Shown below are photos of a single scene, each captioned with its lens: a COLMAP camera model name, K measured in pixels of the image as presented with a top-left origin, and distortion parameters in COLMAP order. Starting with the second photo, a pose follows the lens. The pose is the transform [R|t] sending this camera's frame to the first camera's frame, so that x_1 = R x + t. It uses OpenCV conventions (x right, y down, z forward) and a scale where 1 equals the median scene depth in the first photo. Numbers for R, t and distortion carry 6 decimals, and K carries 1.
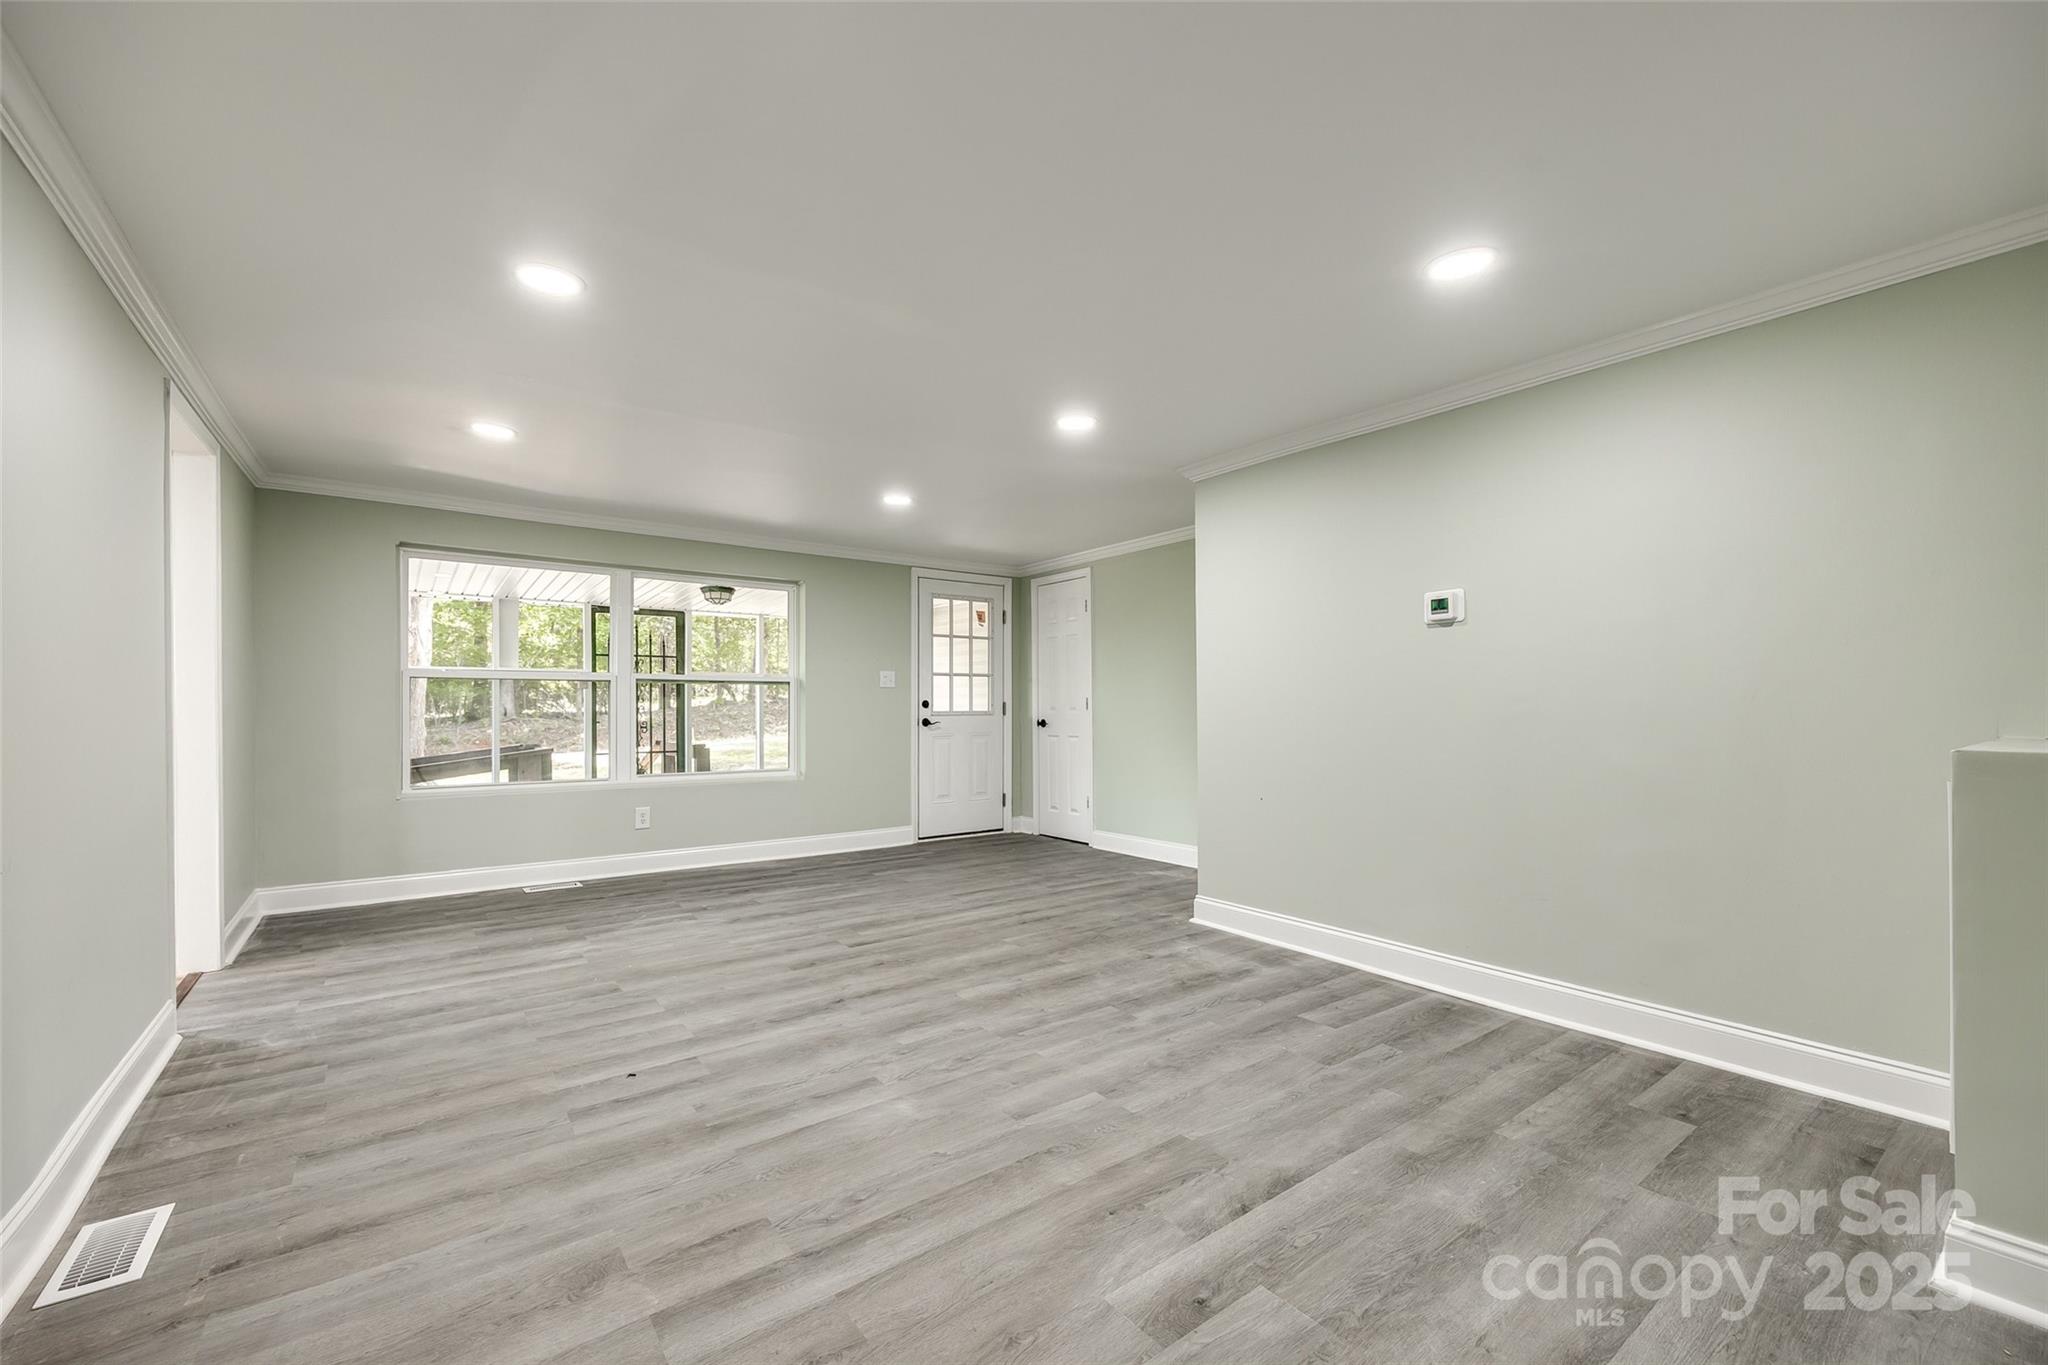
lens RADIAL K [[818.3, 0, 1023.8], [0, 818.3, 701.8], [0, 0, 1]] dist [-0.003322, 0.000210]
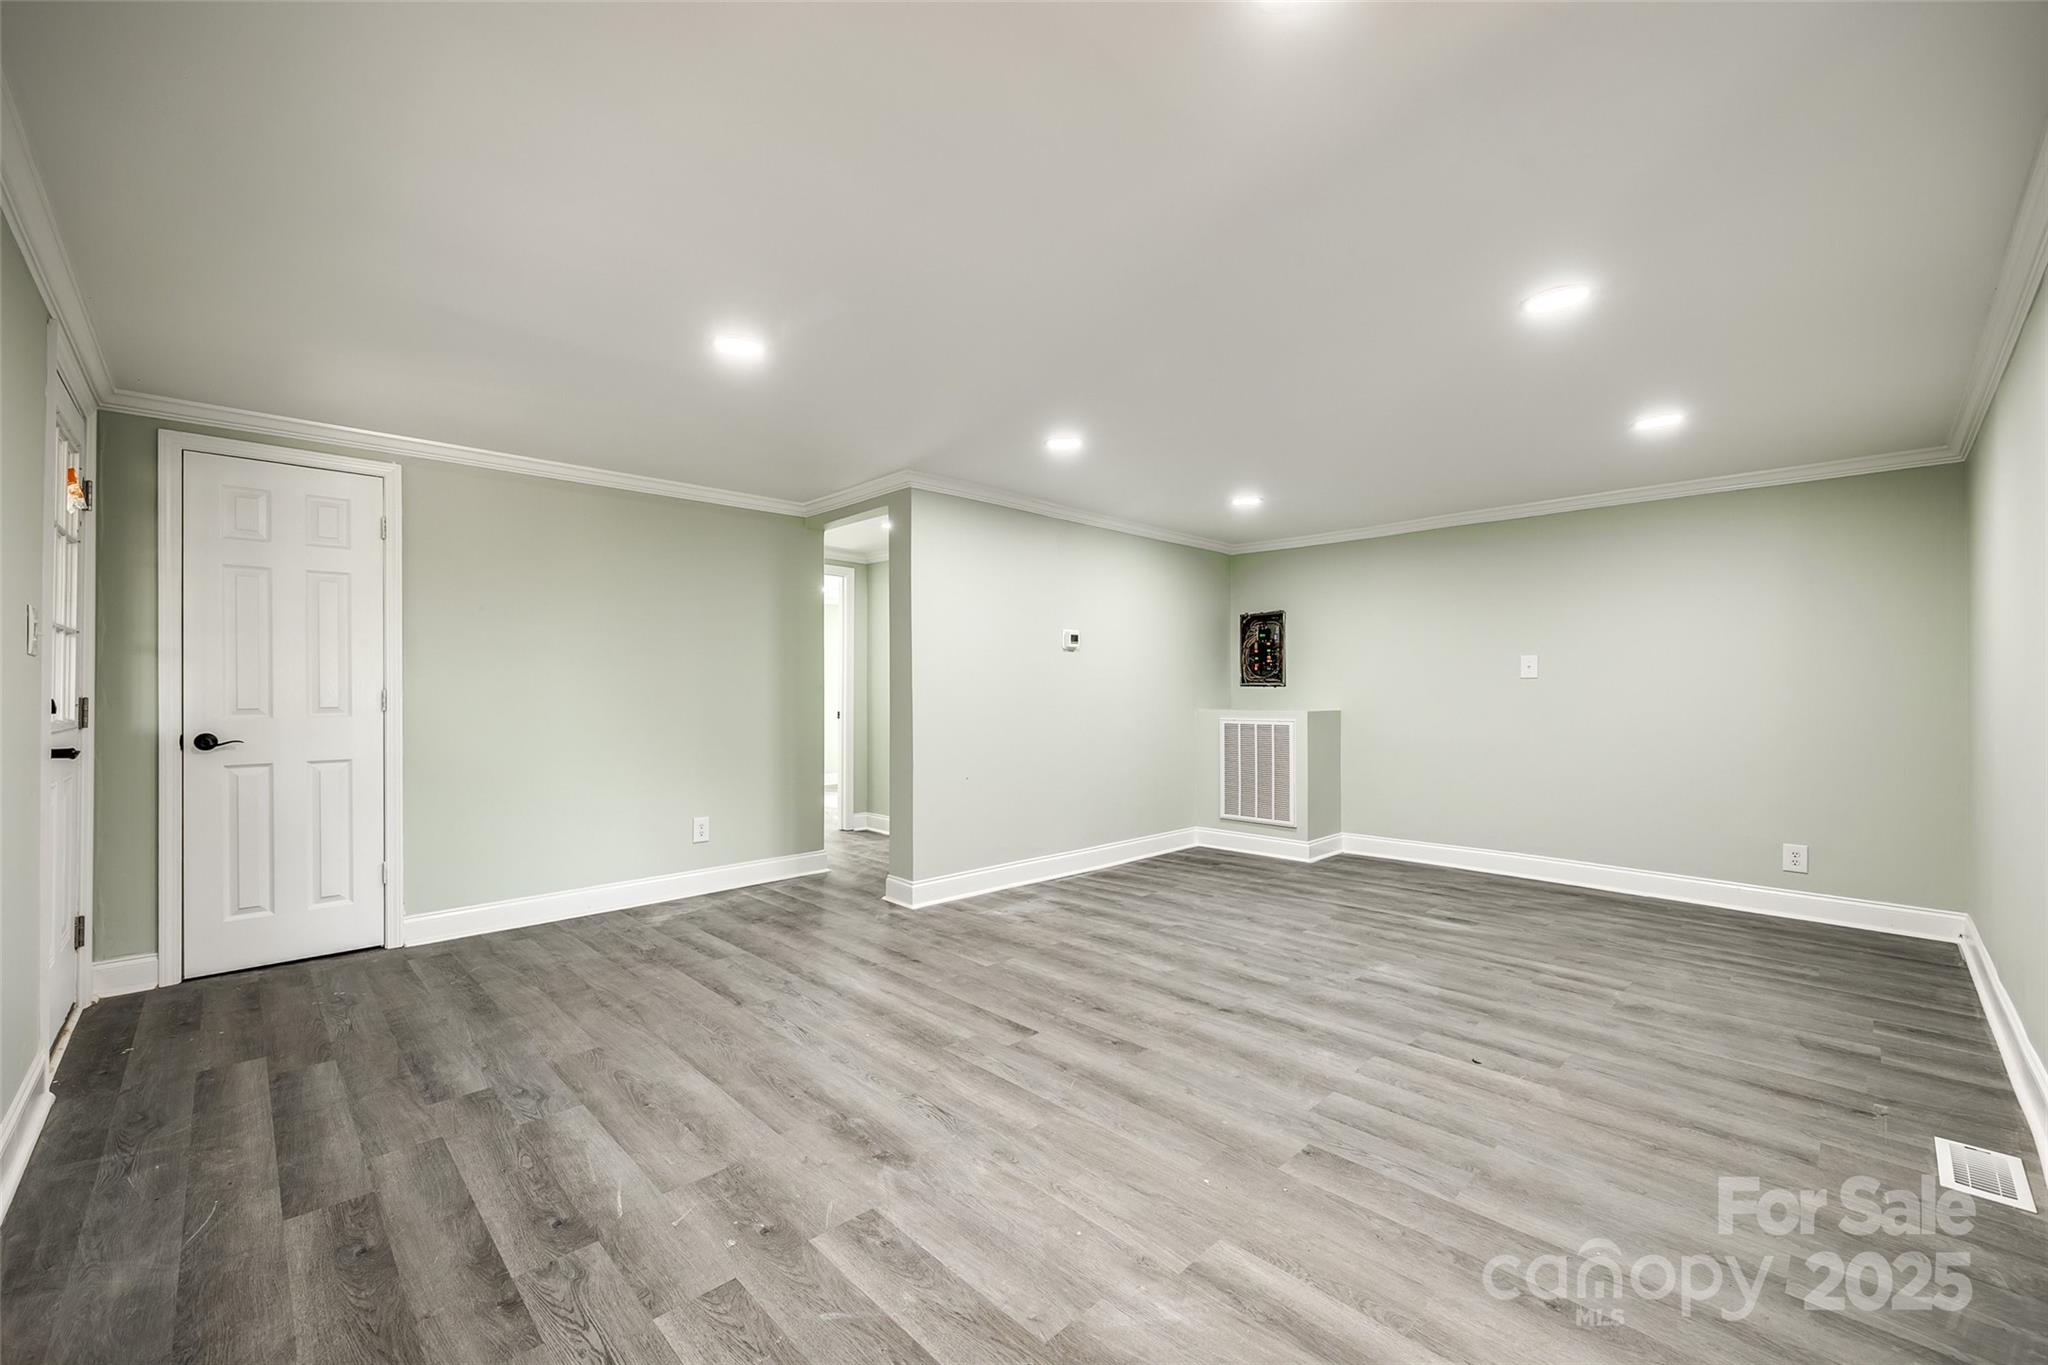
lens RADIAL K [[818.3, 0, 1012.0], [0, 818.3, 686.1], [0, 0, 1]] dist [-0.003322, 0.000210]
pose [[-0.107606, 0.012789, 0.994111, -1.190043], [-0.000900, 0.999916, -0.012961, -0.000888], [-0.994193, -0.002290, -0.107585, 1.393409]]
